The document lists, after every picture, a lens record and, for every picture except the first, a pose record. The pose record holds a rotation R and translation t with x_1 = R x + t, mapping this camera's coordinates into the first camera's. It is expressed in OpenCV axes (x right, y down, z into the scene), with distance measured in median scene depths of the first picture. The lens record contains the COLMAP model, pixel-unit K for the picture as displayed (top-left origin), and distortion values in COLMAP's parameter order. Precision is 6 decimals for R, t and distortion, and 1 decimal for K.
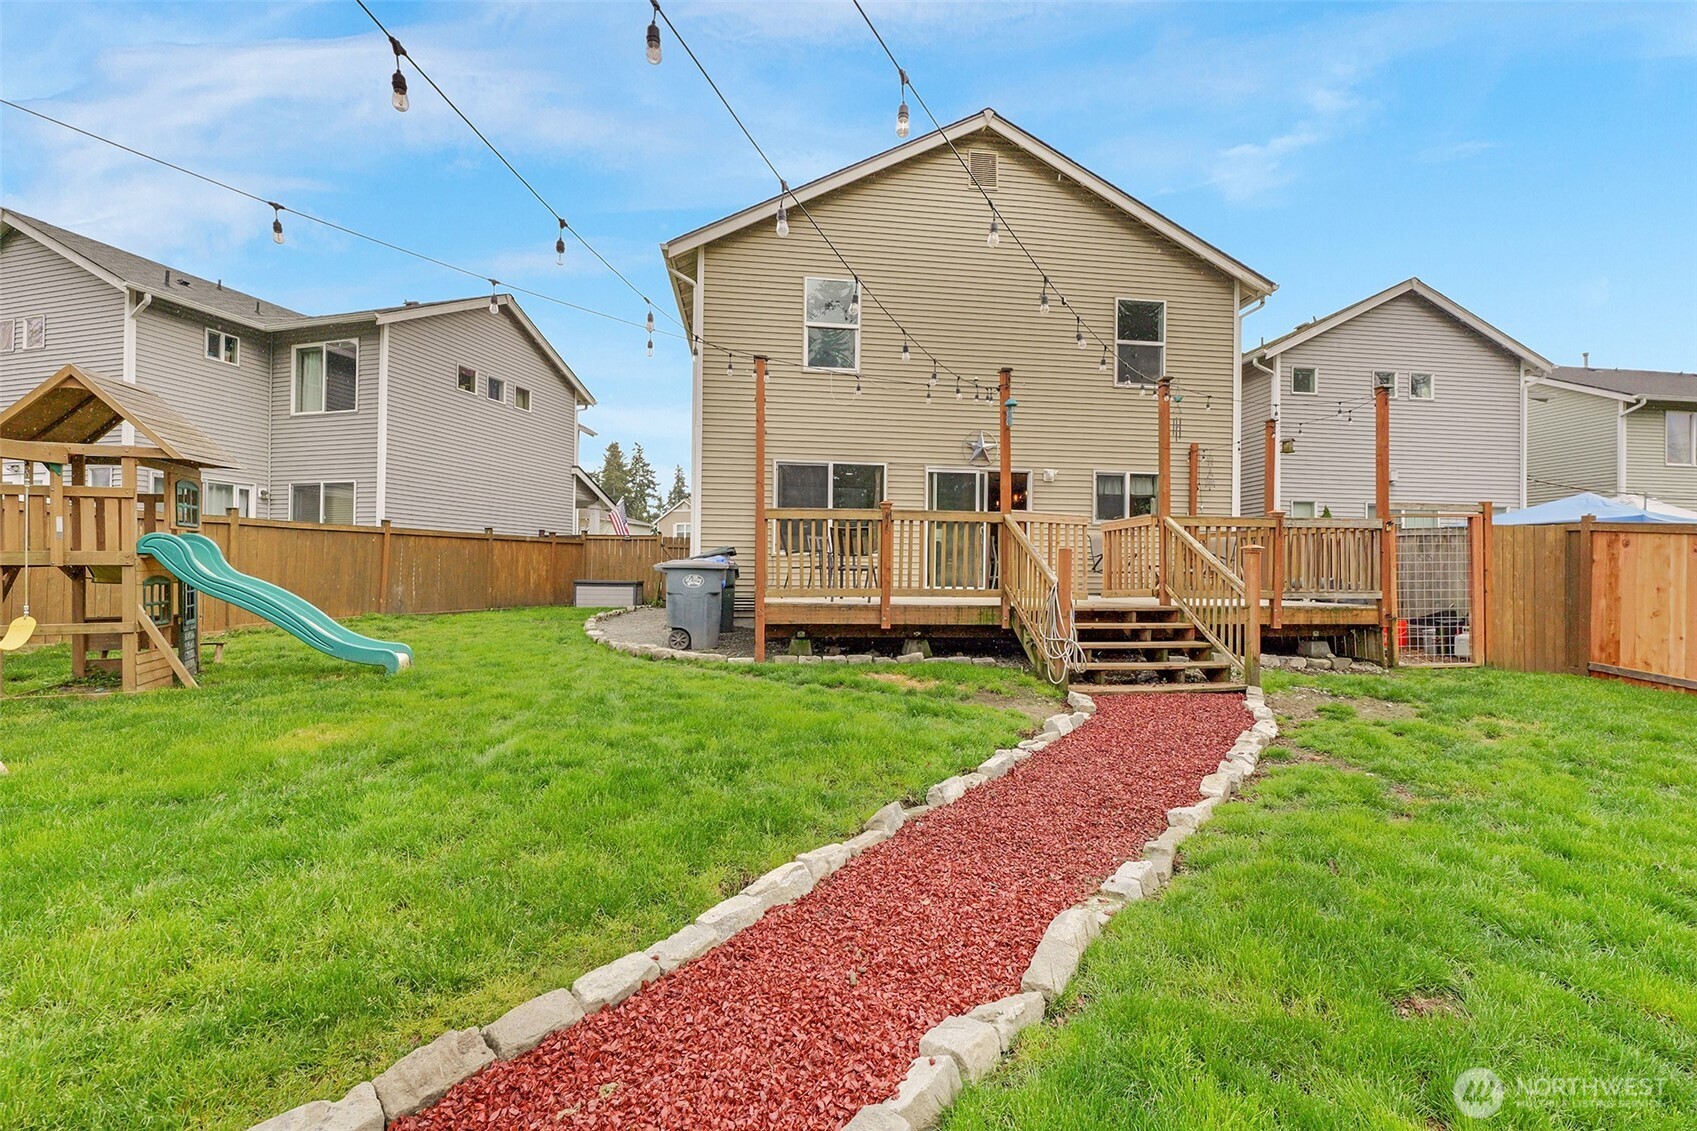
lens RADIAL K [[723.2, 0, 853.9], [0, 723.2, 563.5], [0, 0, 1]] dist [0.002555, -0.001812]
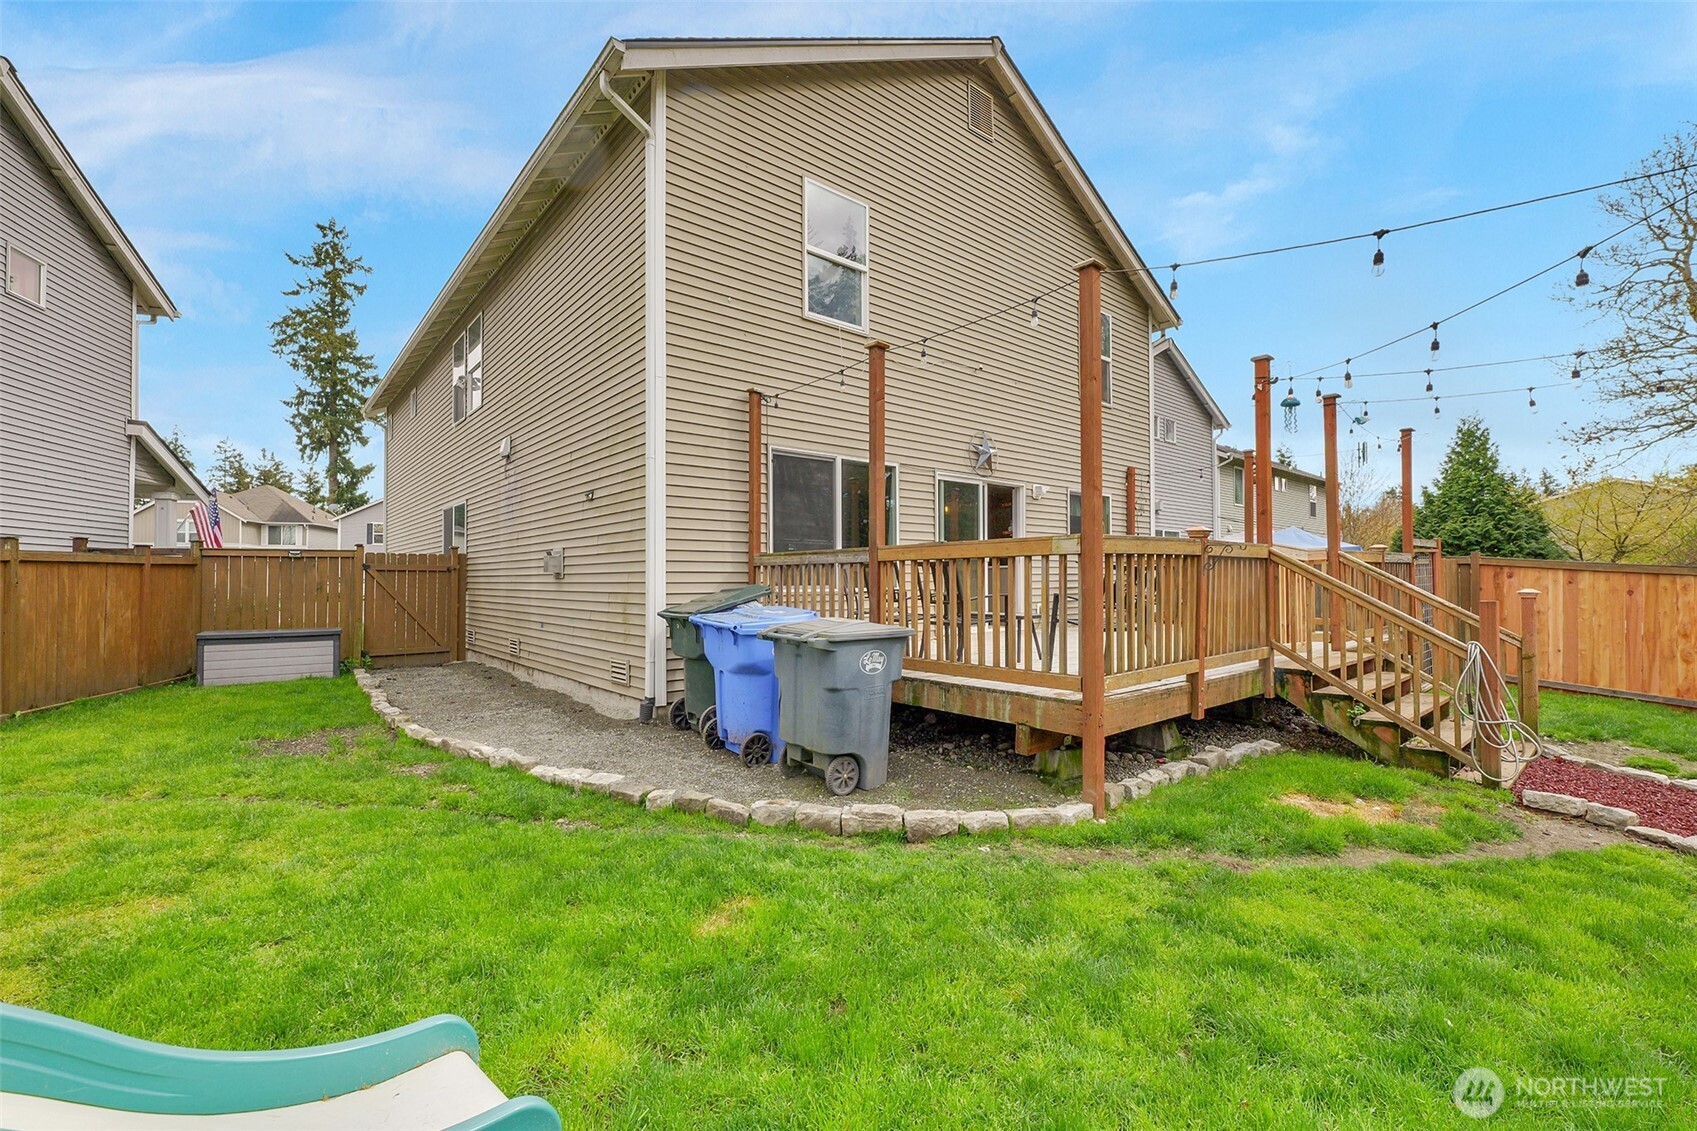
lens RADIAL K [[725.2, 0, 867.8], [0, 725.2, 572.2], [0, 0, 1]] dist [-0.001985, 0.000860]
pose [[0.834117, -0.005494, 0.551561, -0.378364], [0.006848, 0.999976, -0.000396, -0.027925], [-0.551546, 0.004107, 0.834135, 0.394662]]
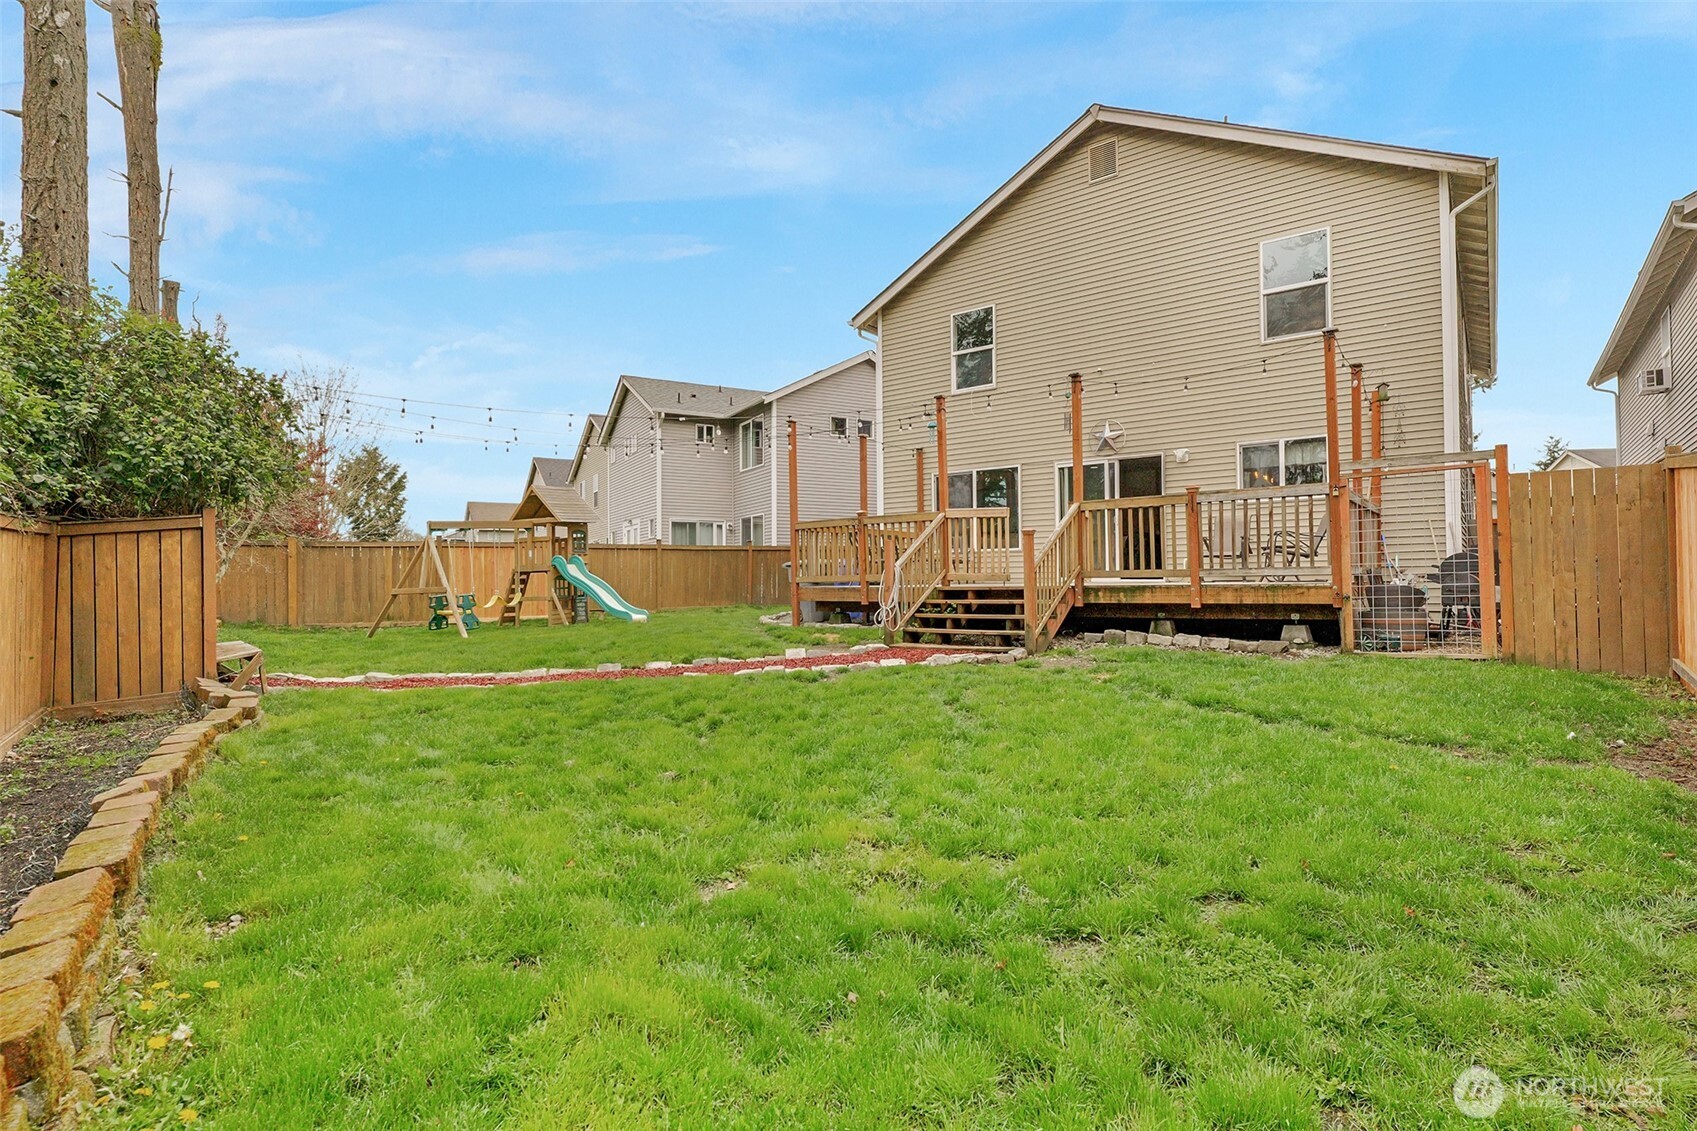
lens RADIAL K [[866.1, 0, 842.1], [0, 866.1, 569.6], [0, 0, 1]] dist [-0.002906, -0.000265]
pose [[0.696359, -0.029119, -0.717103, 0.772934], [0.027625, 0.999524, -0.013762, 0.029746], [0.717162, -0.010227, 0.696832, -0.100459]]
